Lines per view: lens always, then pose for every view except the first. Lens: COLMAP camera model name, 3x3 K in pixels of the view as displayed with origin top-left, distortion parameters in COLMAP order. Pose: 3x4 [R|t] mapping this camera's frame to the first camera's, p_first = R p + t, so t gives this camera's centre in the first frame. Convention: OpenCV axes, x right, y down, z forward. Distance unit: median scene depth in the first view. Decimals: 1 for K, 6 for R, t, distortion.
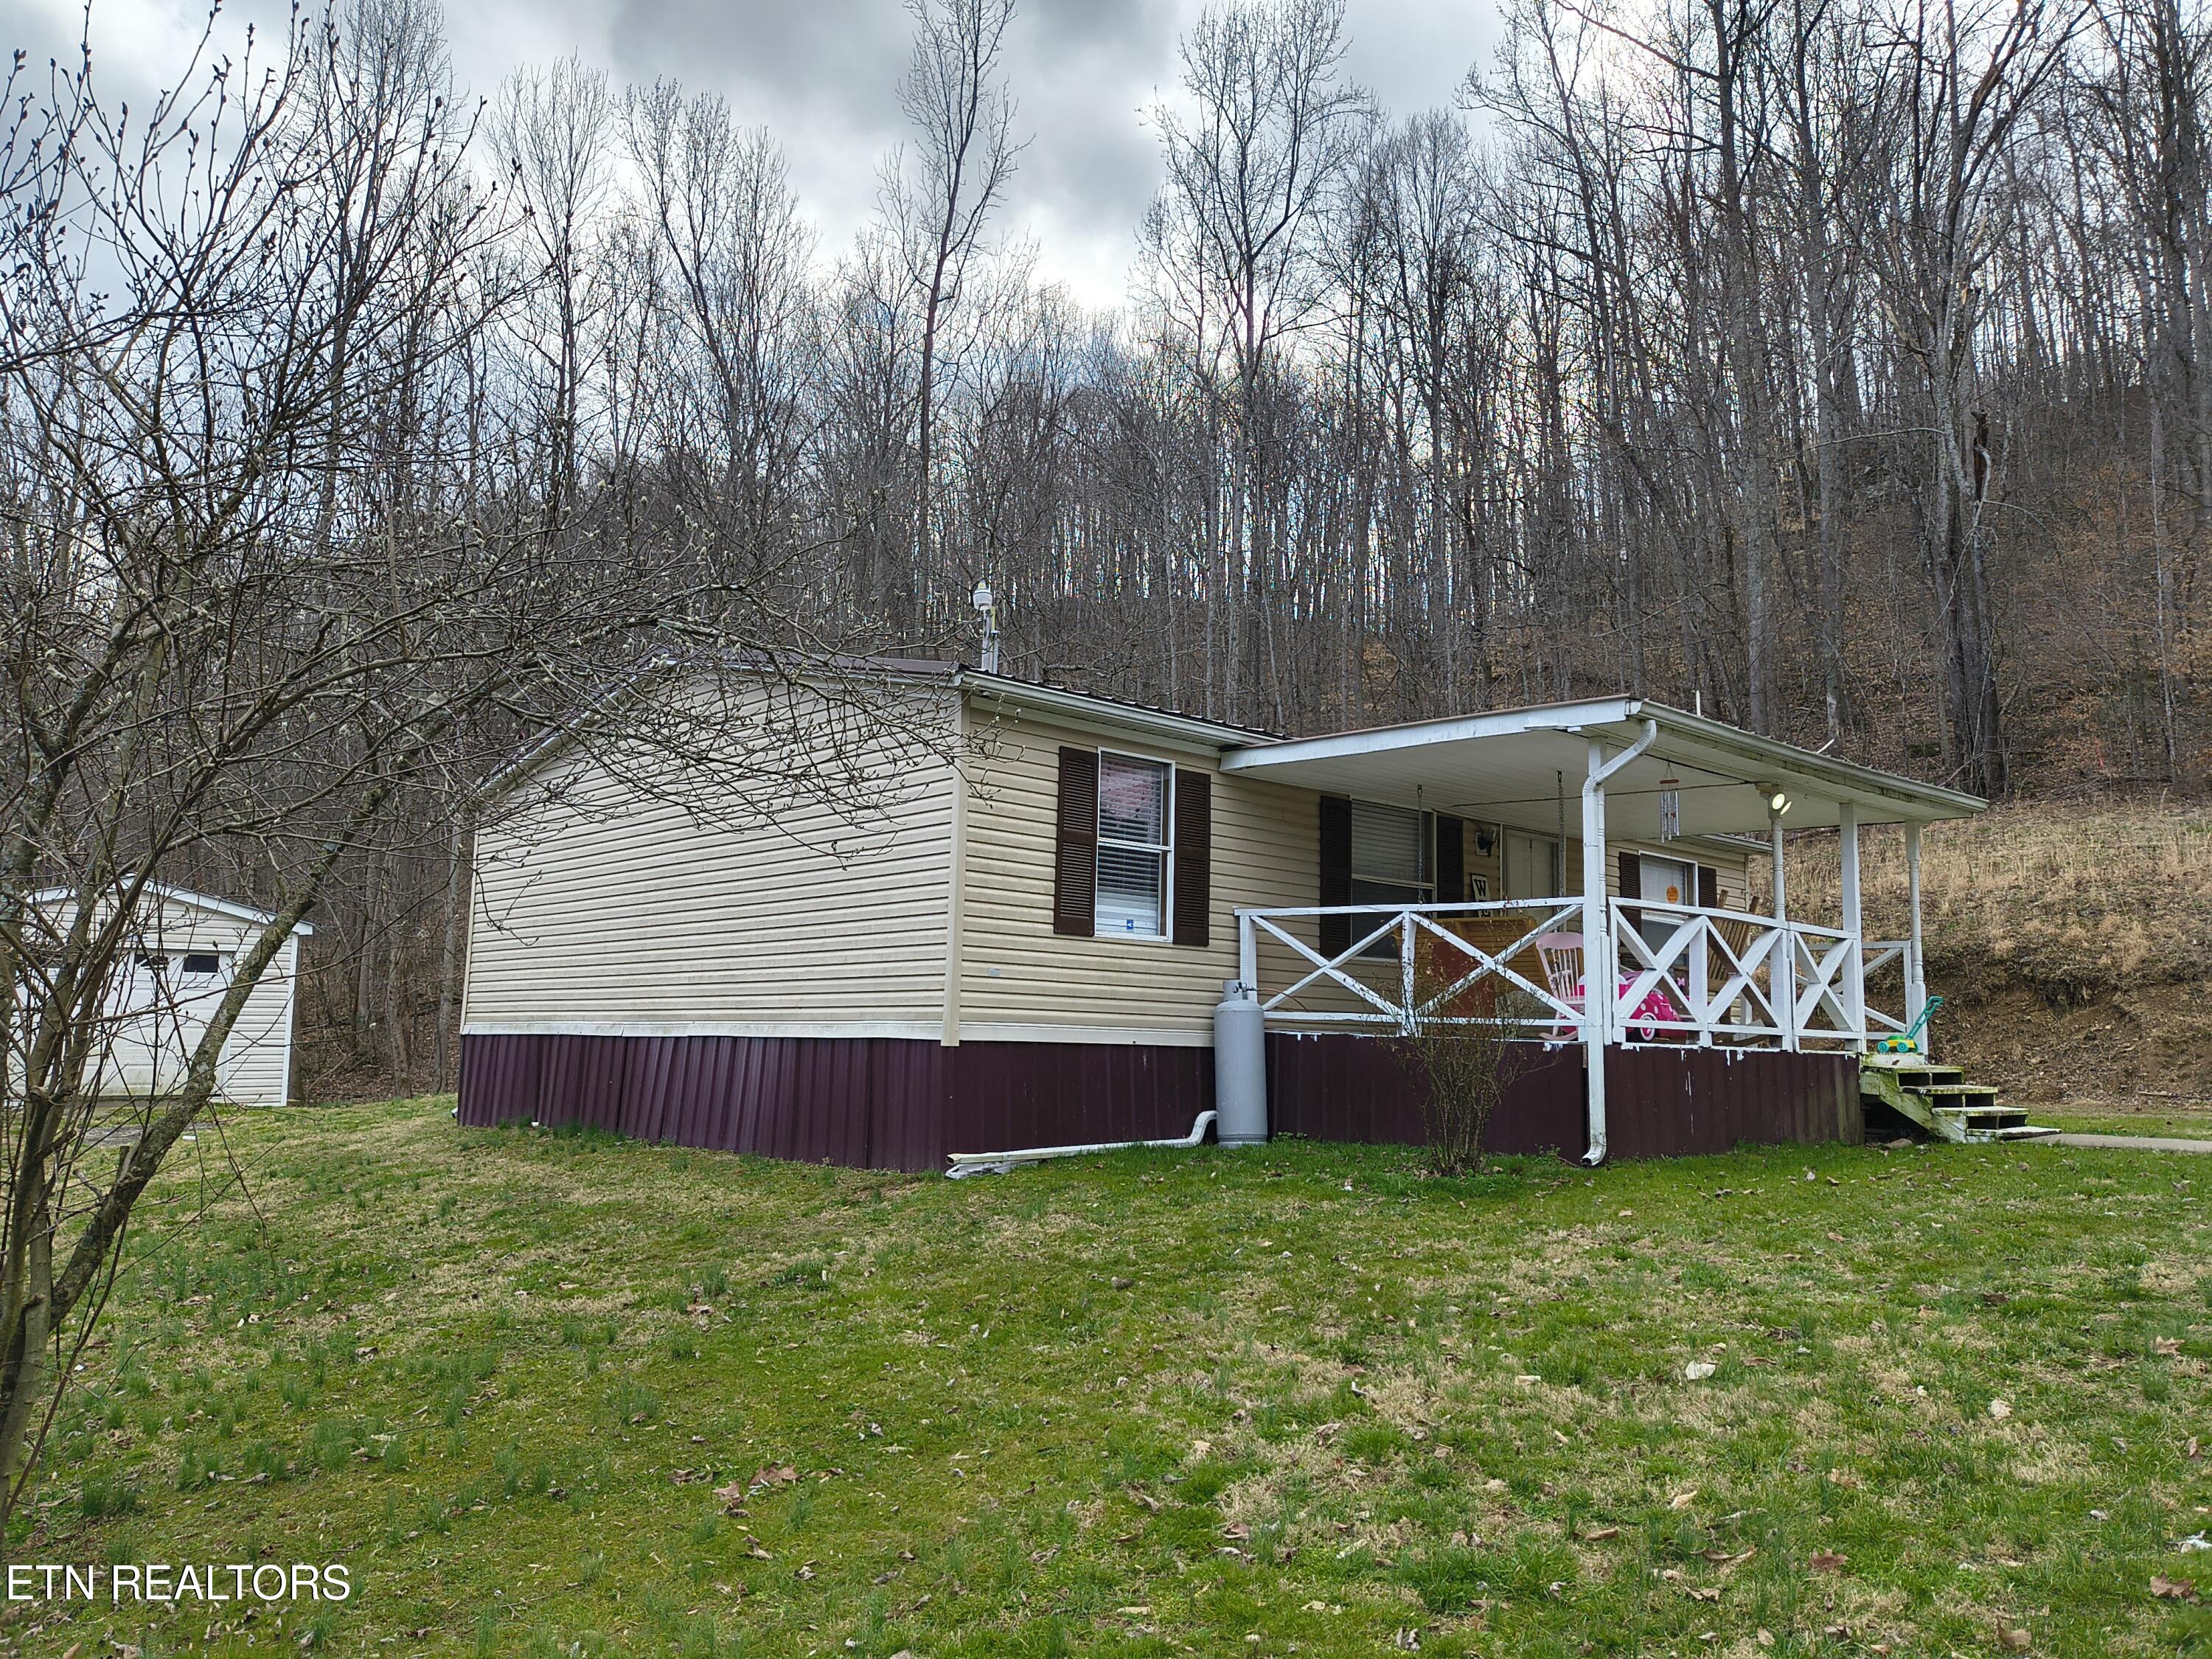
lens RADIAL K [[1629.3, 0, 1106.0], [0, 1629.3, 829.5], [0, 0, 1]] dist [0.015365, -0.006265]
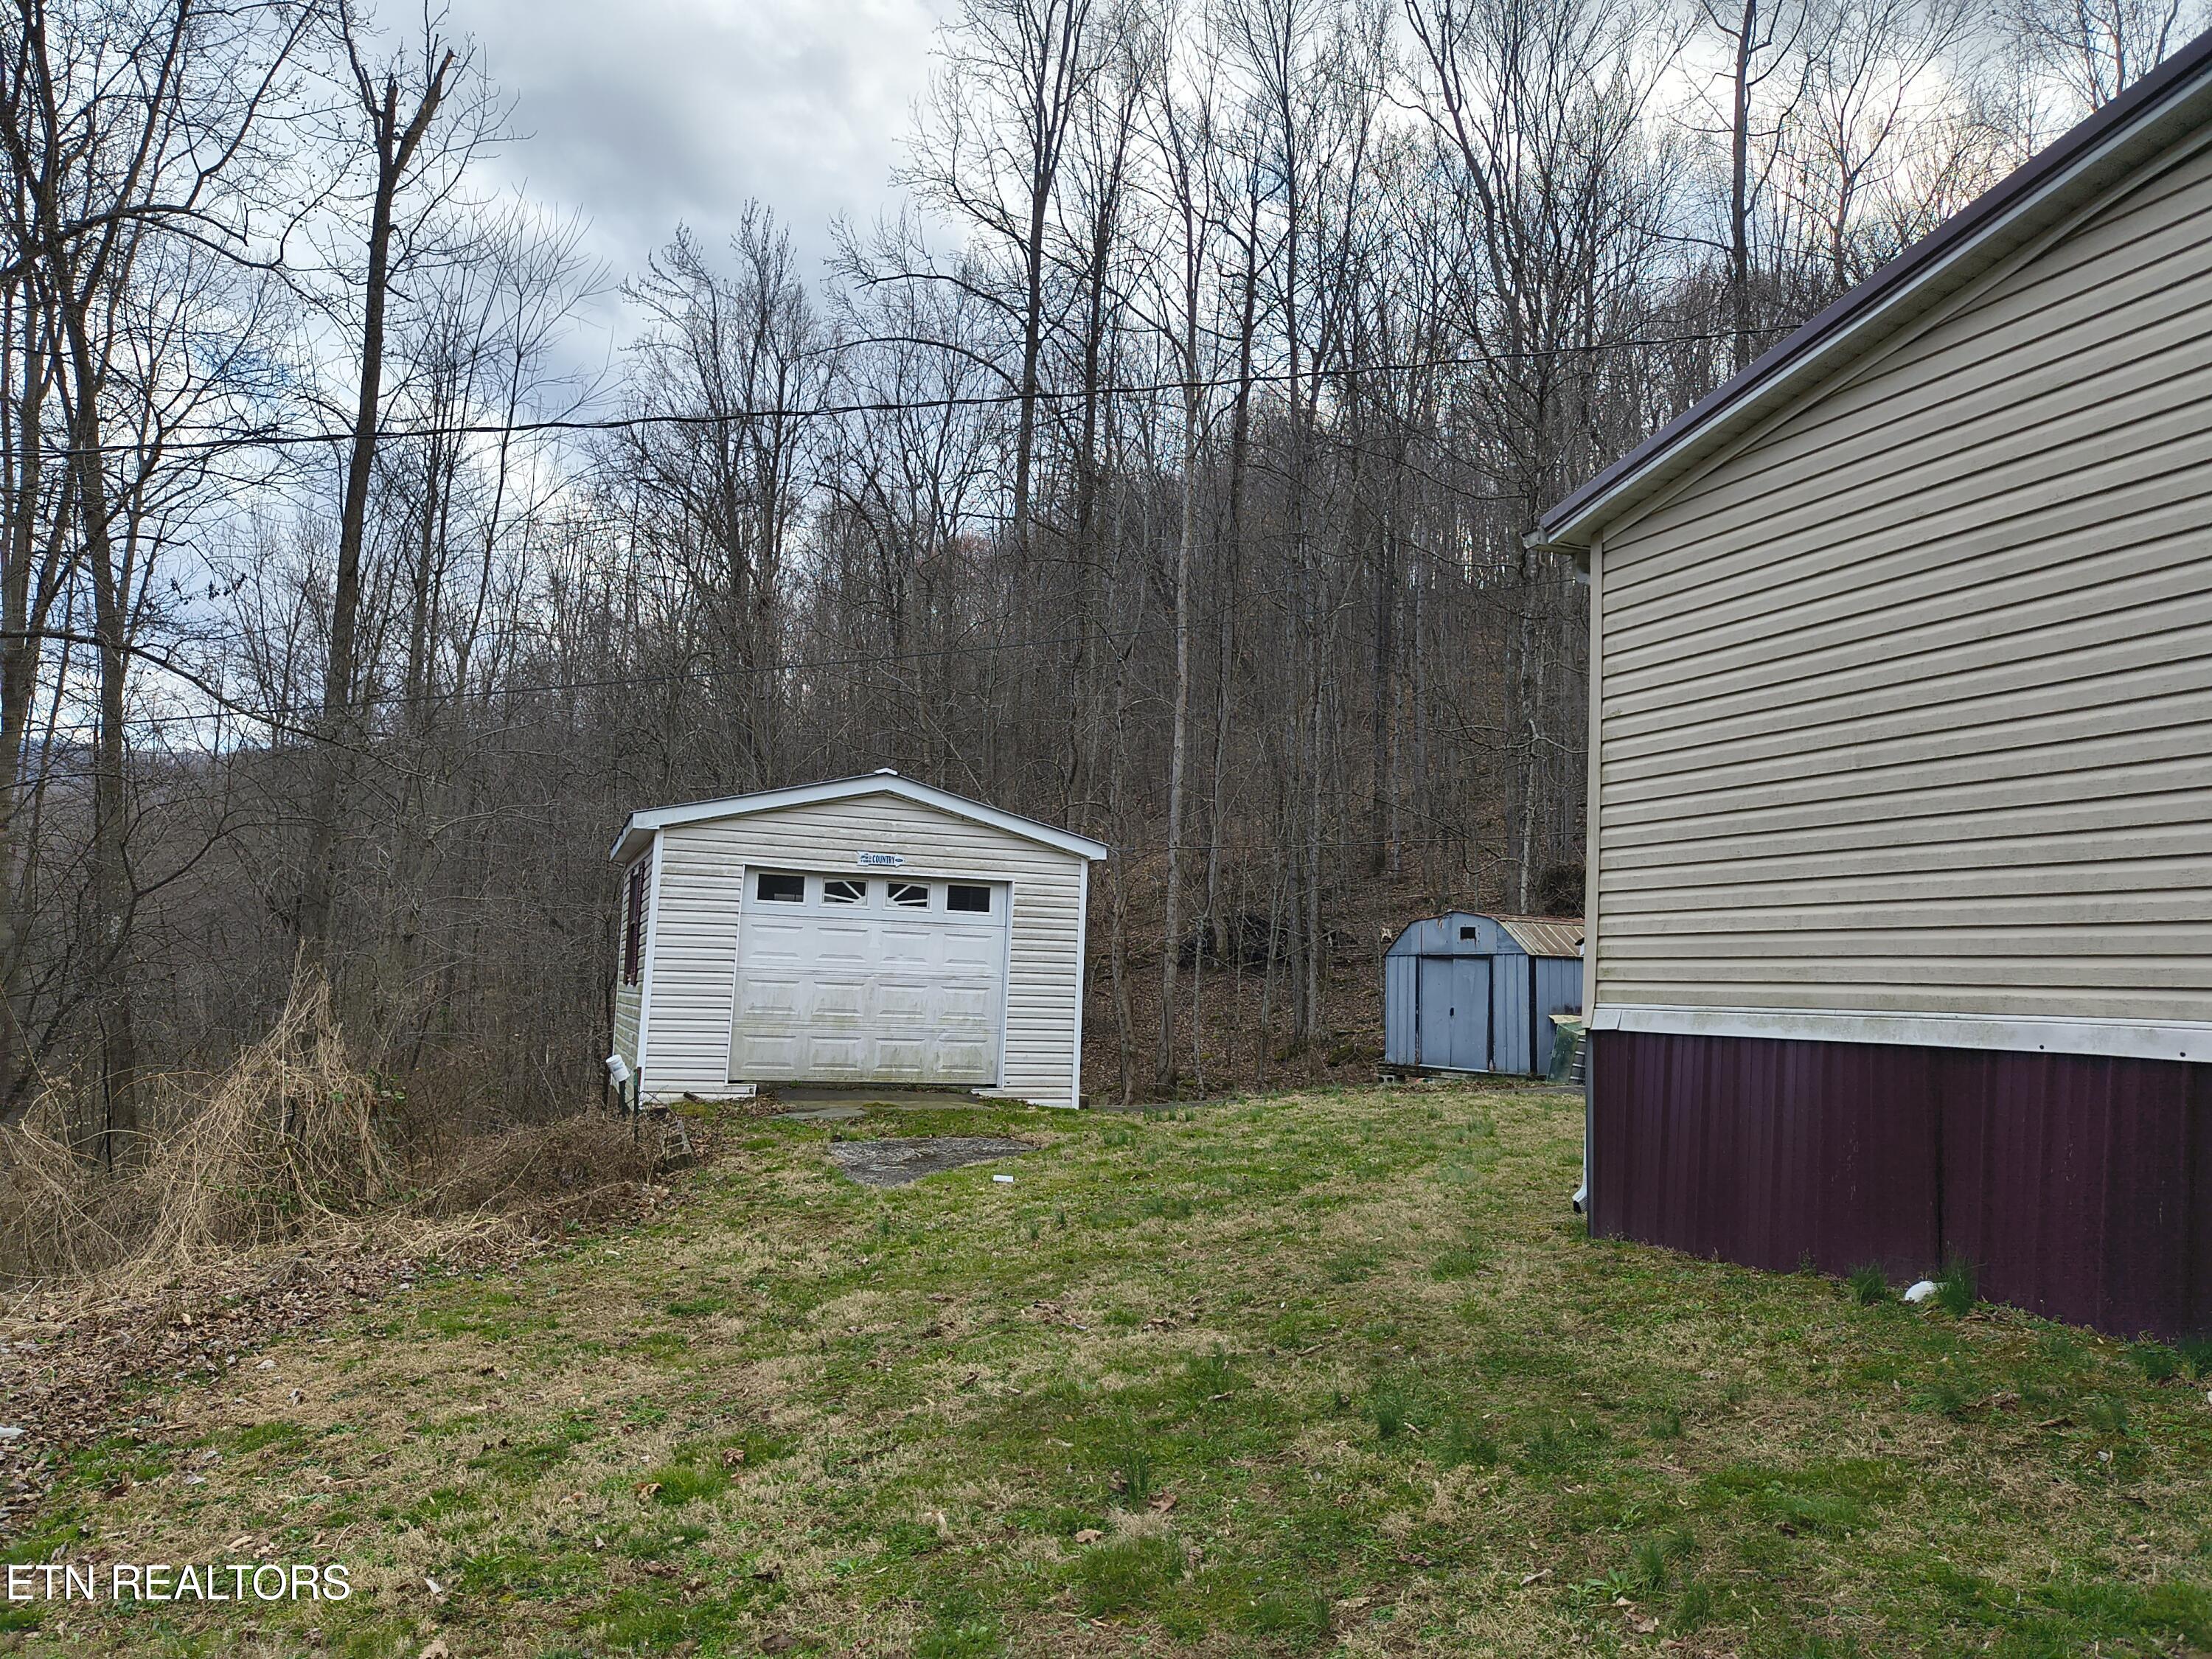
lens RADIAL K [[1629.3, 0, 1106.0], [0, 1629.3, 829.5], [0, 0, 1]] dist [0.015365, -0.006265]
pose [[0.936119, -0.003482, -0.351665, -0.532440], [0.008441, 0.999885, 0.012568, 0.093472], [0.351581, -0.014733, 0.936041, 0.772250]]
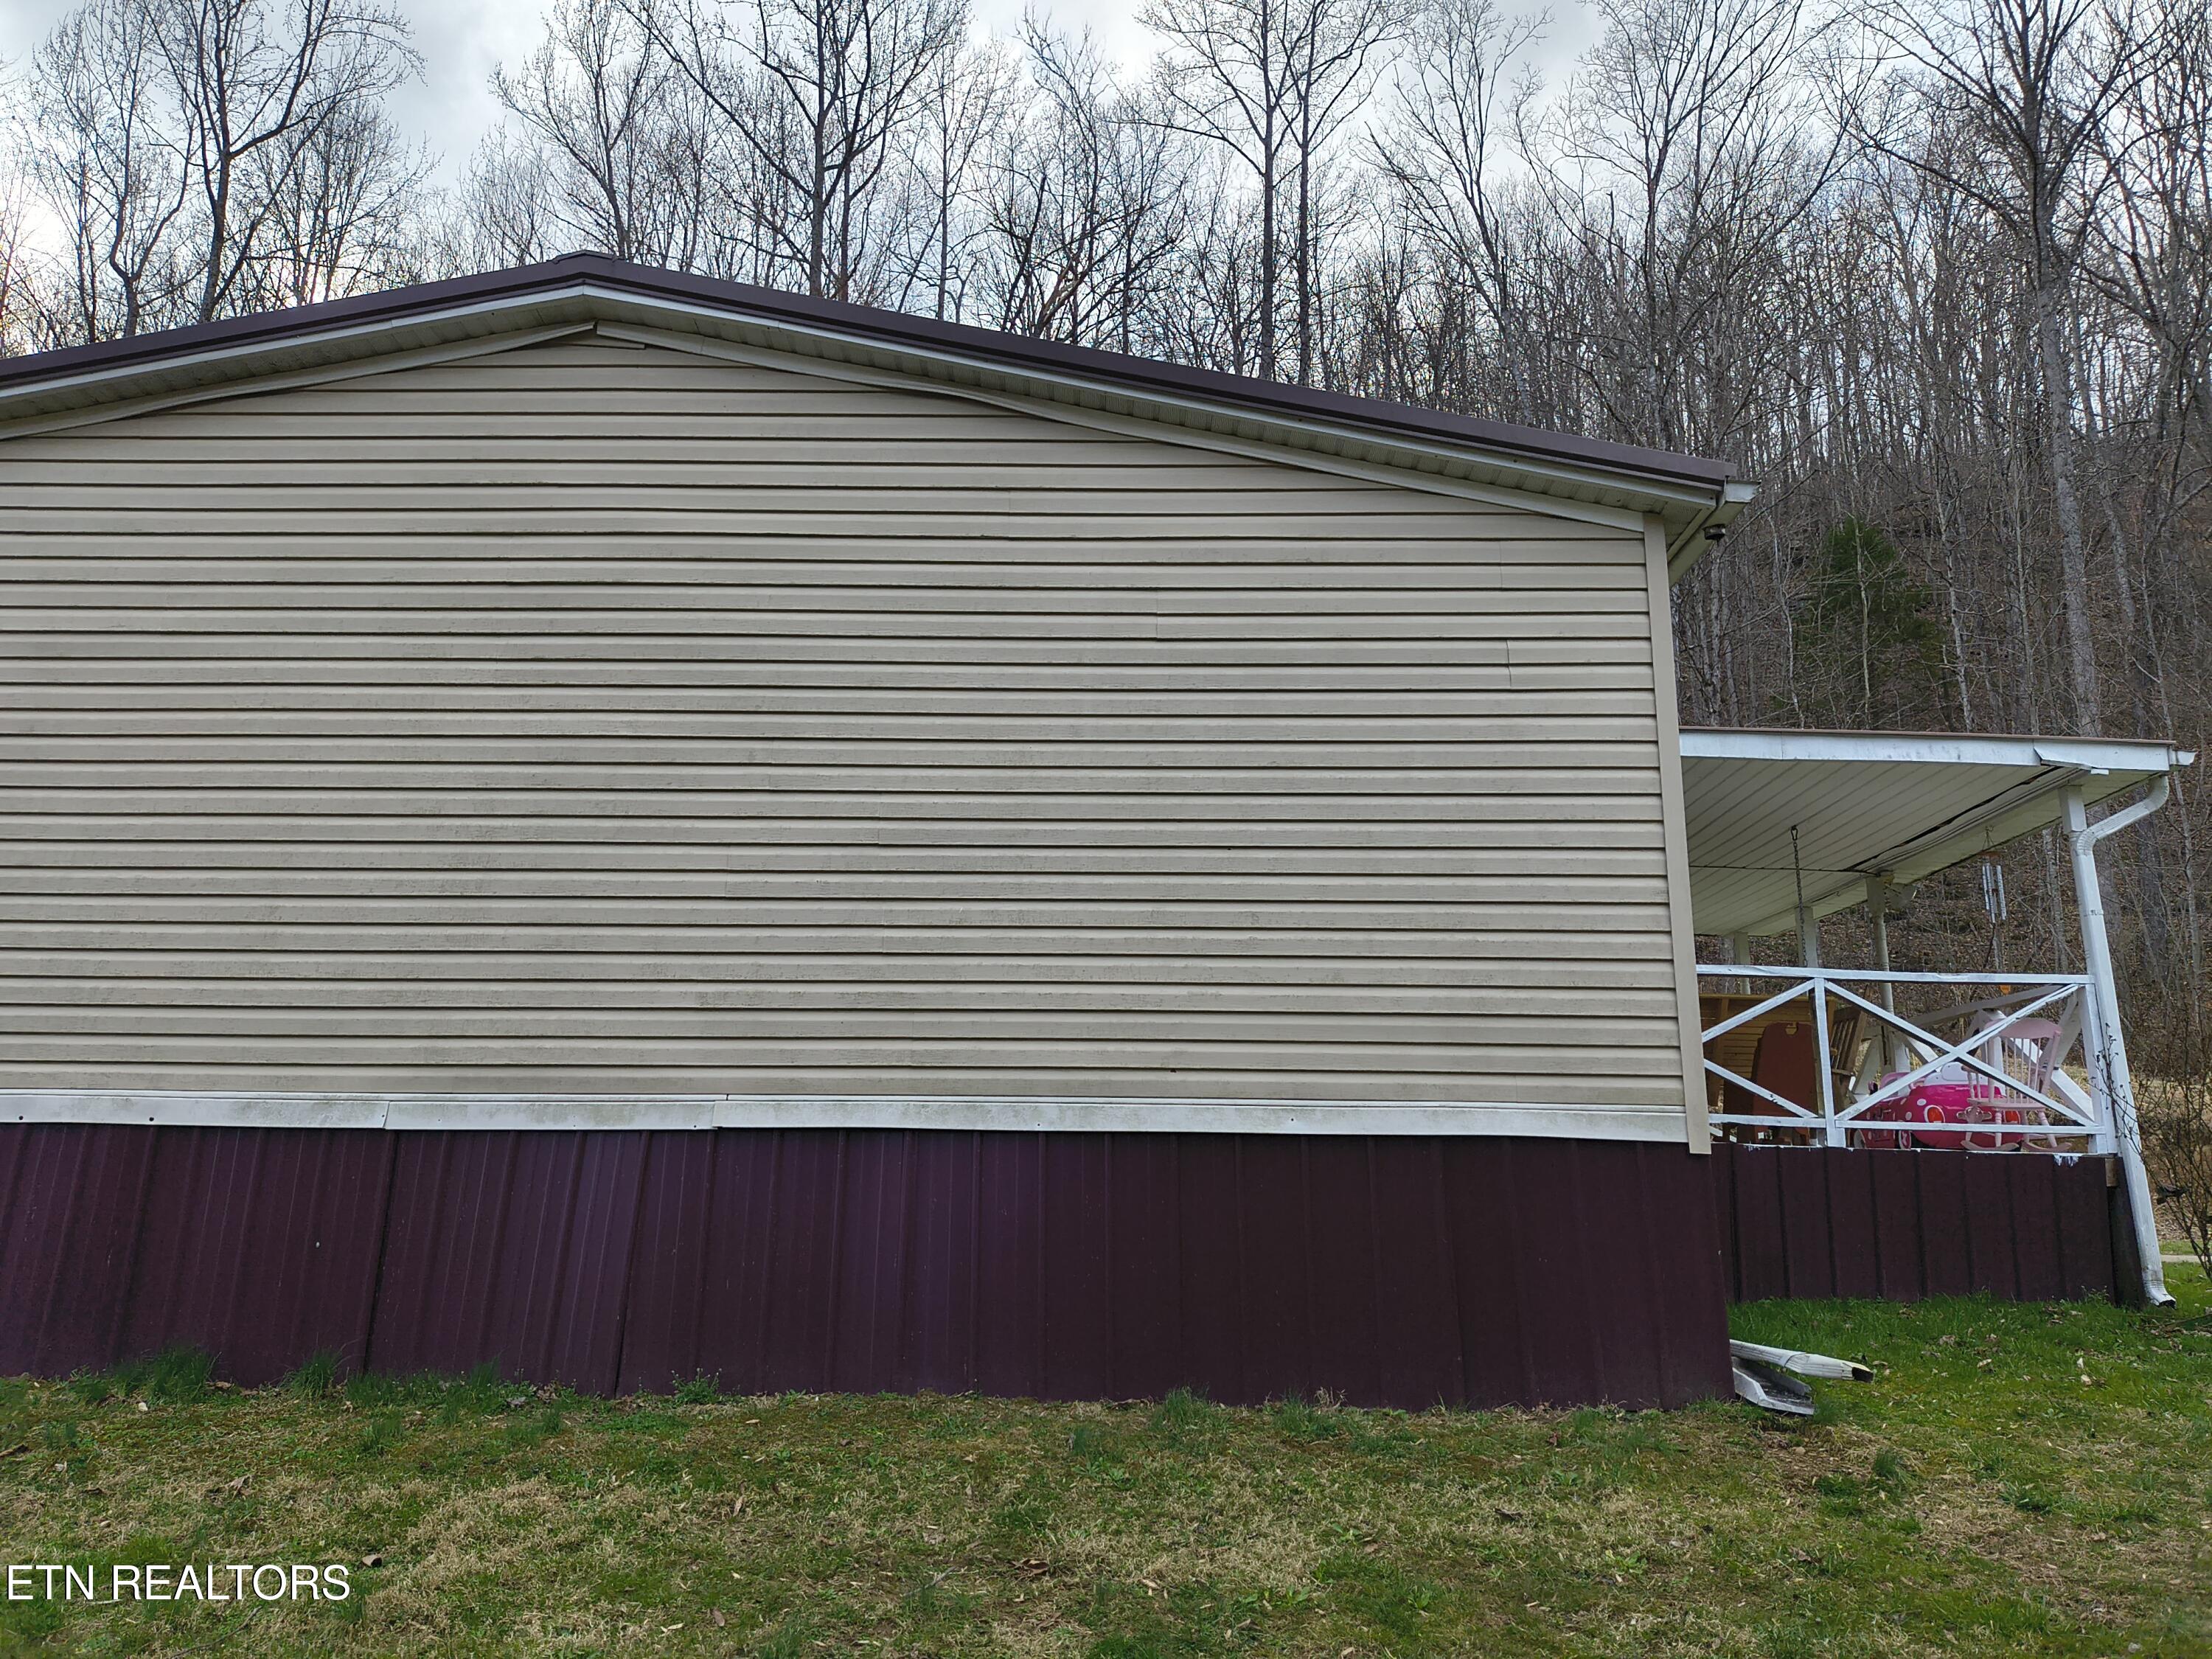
lens RADIAL K [[1629.3, 0, 1106.0], [0, 1629.3, 829.5], [0, 0, 1]] dist [0.015365, -0.006265]
pose [[0.684283, 0.152752, 0.713038, -0.585509], [-0.094141, 0.988137, -0.121341, 0.104749], [-0.723114, 0.015906, 0.690545, 0.718487]]
